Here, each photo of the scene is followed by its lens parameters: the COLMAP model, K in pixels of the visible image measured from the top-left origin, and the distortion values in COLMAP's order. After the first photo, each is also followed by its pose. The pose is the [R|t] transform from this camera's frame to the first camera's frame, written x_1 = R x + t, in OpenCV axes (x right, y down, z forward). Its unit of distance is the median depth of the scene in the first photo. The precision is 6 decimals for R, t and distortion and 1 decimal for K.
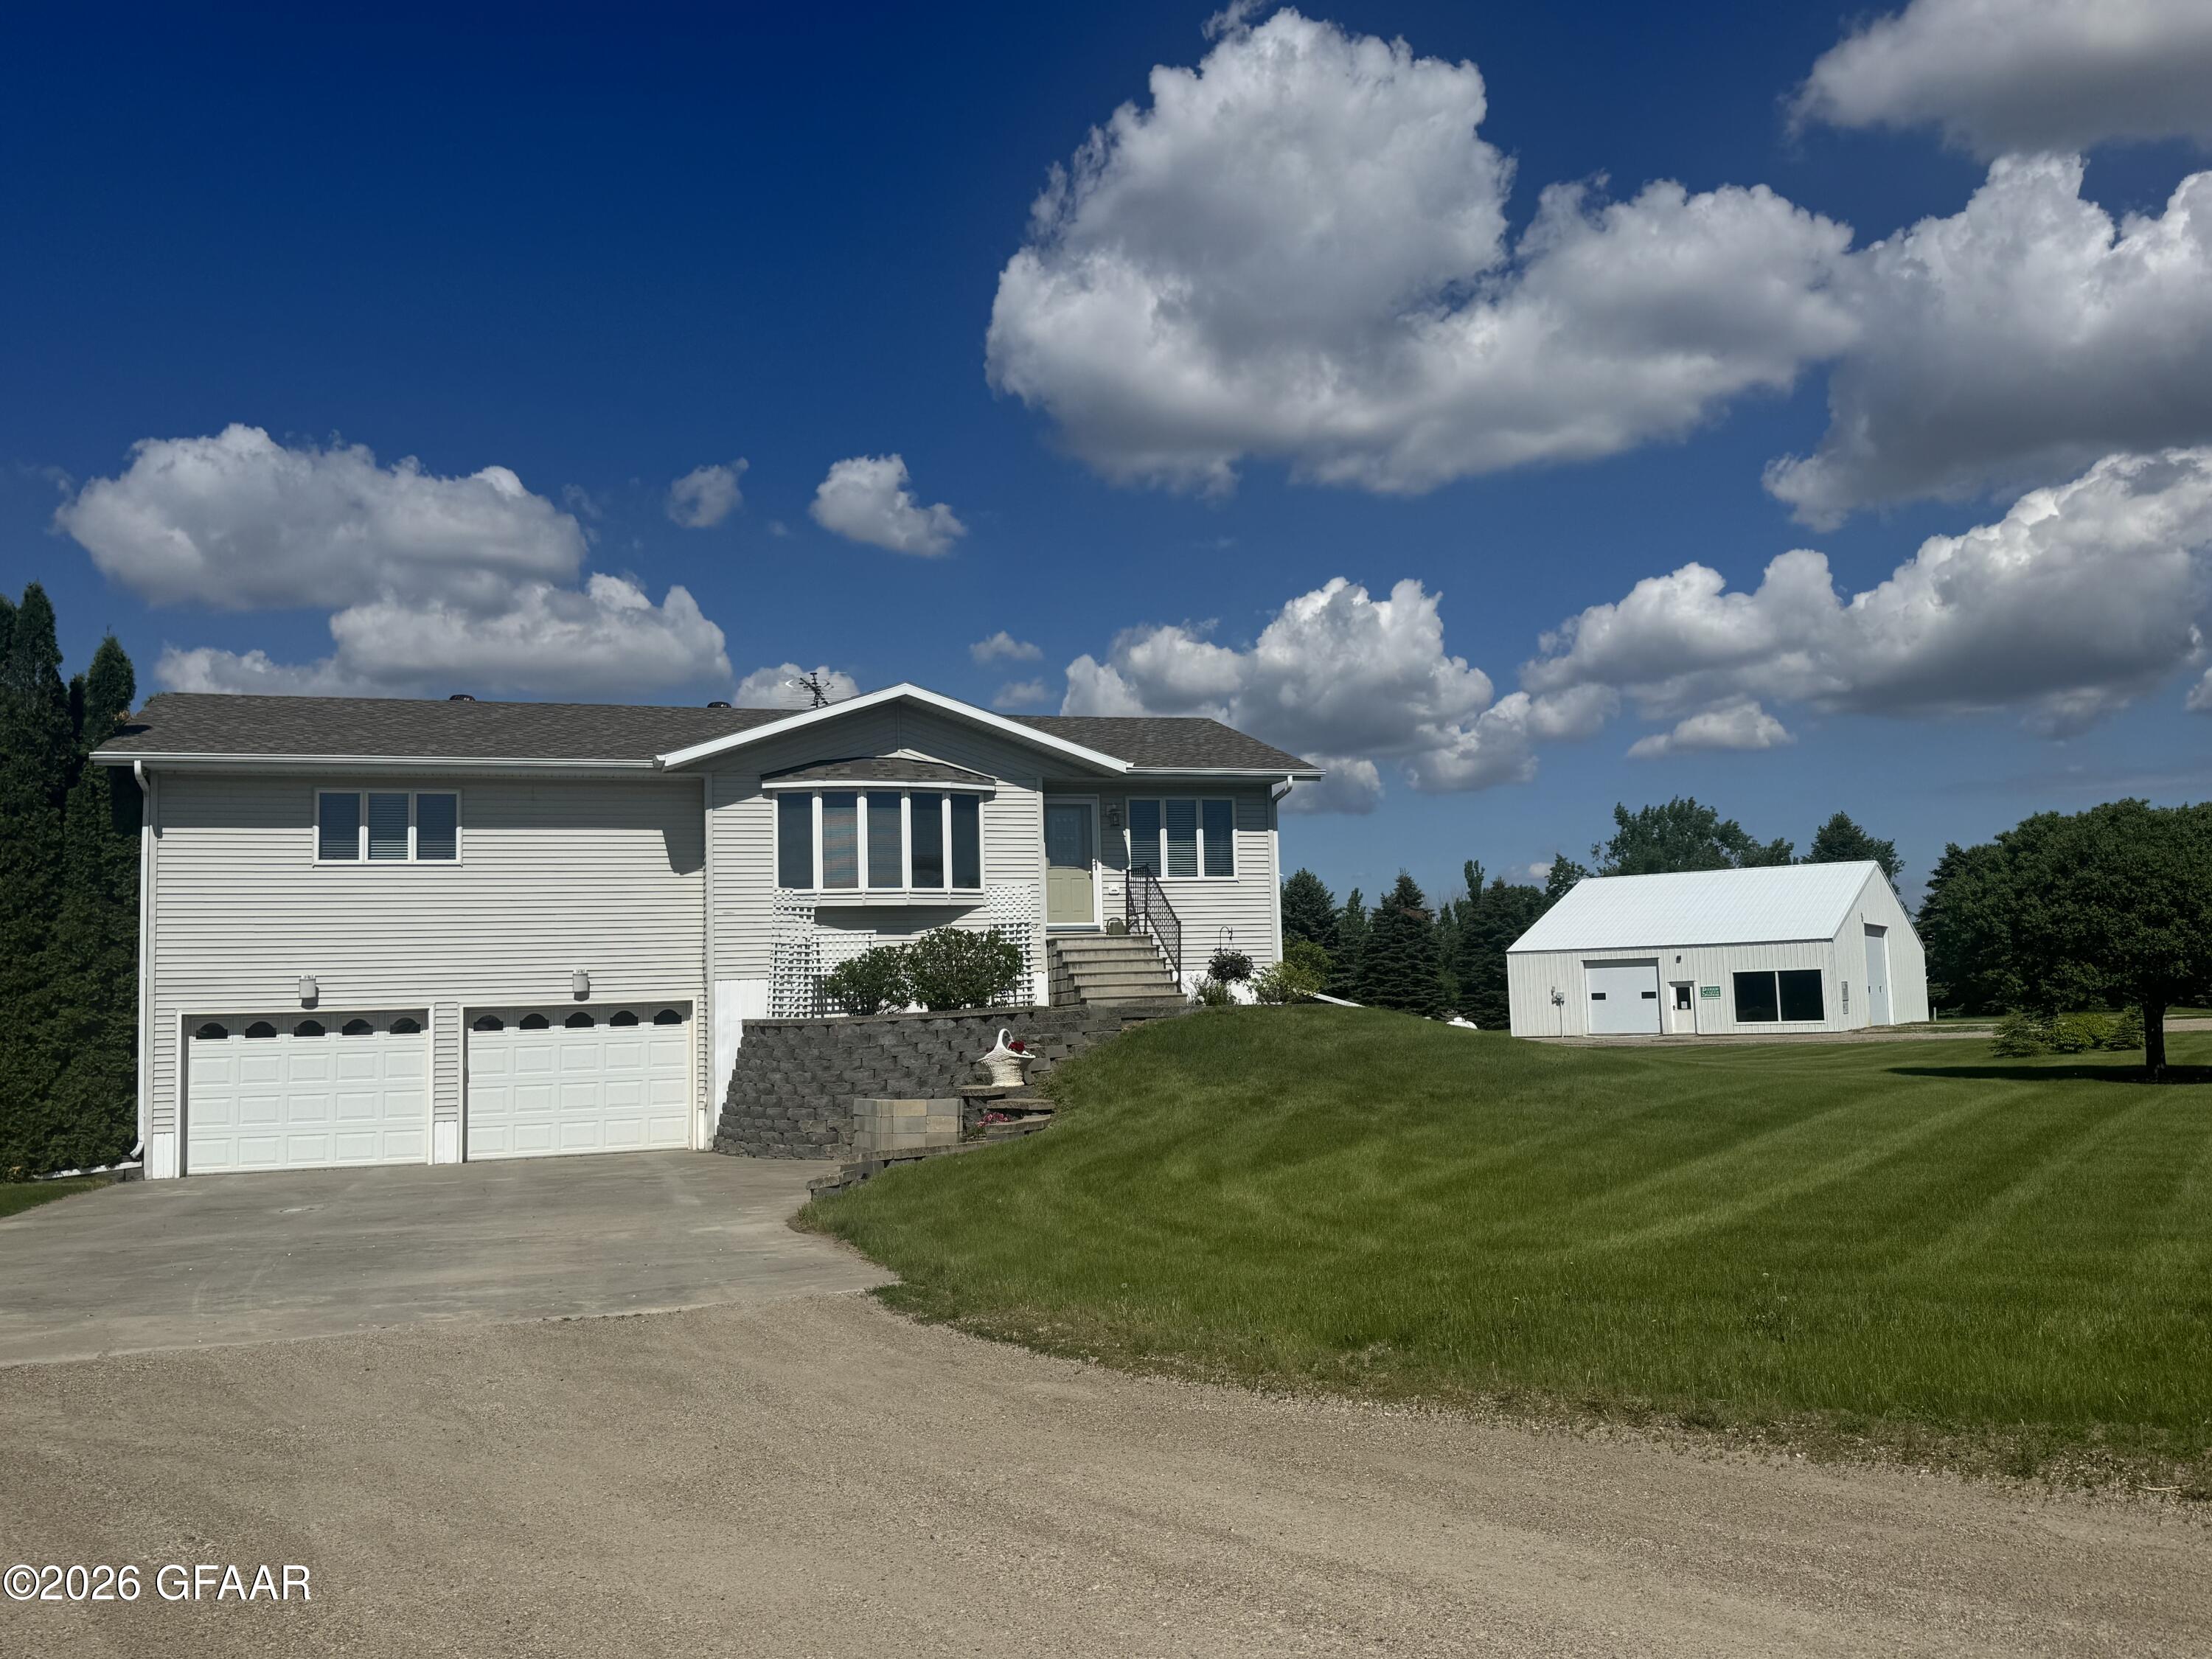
lens RADIAL K [[1837.3, 0, 1106.0], [0, 1837.3, 829.5], [0, 0, 1]] dist [0.082150, 0.000154]
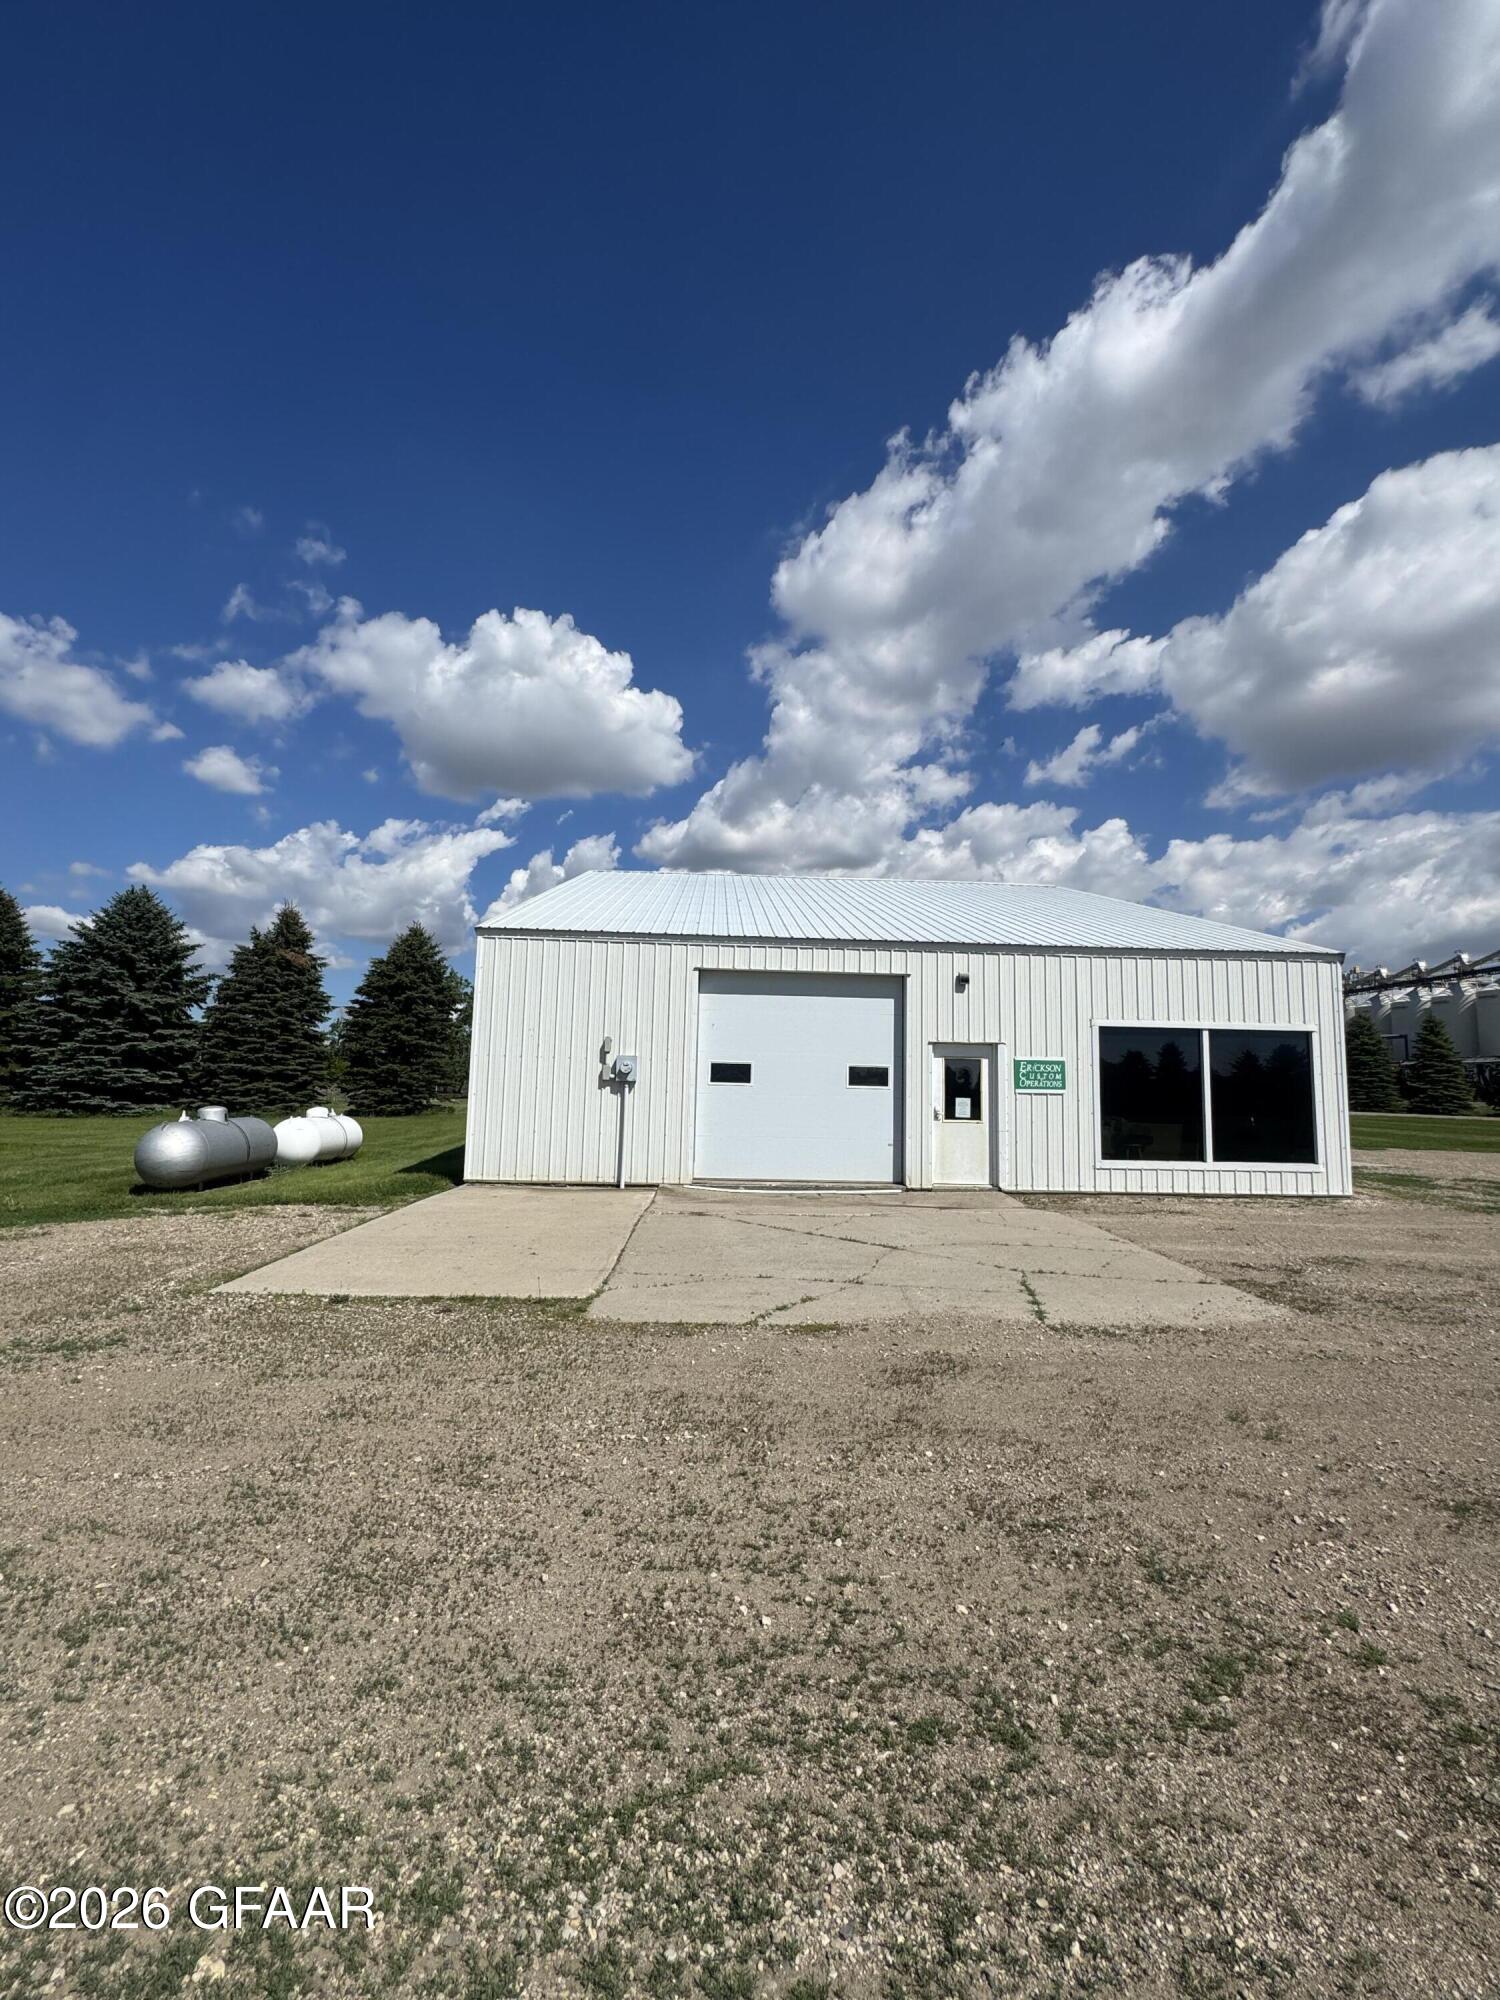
lens RADIAL K [[902.3, 0, 750.0], [0, 902.3, 1000.0], [0, 0, 1]] dist [-0.010117, -0.000041]
pose [[0.826228, 0.105665, 0.553338, 0.172052], [-0.103557, 0.994001, -0.035185, 0.082075], [-0.553736, -0.028231, 0.832214, 0.854356]]
